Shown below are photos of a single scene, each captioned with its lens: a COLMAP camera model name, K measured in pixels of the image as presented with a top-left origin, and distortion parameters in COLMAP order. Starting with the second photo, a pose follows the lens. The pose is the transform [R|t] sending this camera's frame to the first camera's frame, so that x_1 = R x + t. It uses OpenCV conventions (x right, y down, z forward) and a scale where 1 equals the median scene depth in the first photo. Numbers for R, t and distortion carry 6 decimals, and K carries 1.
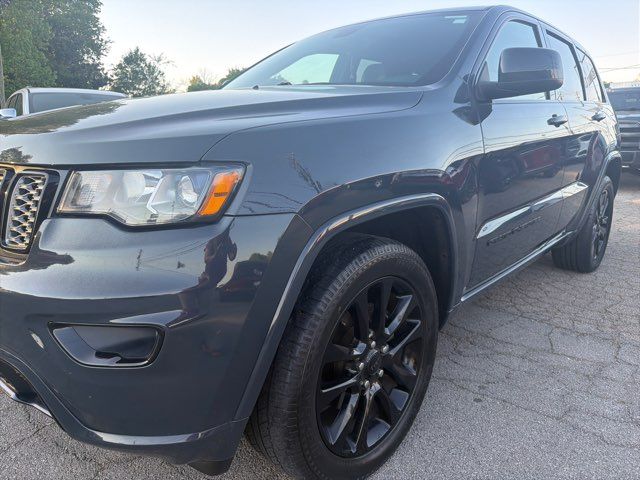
lens RADIAL K [[472.9, 0, 320.0], [0, 472.9, 240.0], [0, 0, 1]] dist [-0.000081, -0.003167]
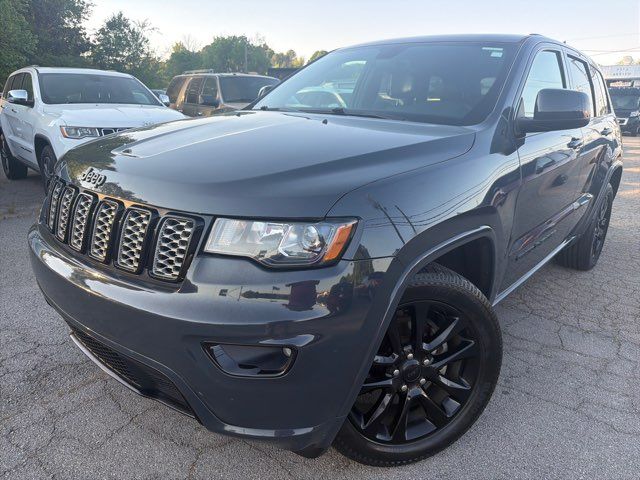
lens RADIAL K [[477.0, 0, 317.0], [0, 477.0, 240.4], [0, 0, 1]] dist [-0.001243, -0.002681]
pose [[0.999295, 0.017736, 0.033094, -0.095570], [-0.019602, 0.998185, 0.056943, -0.051671], [-0.032024, -0.057551, 0.997829, -0.077526]]
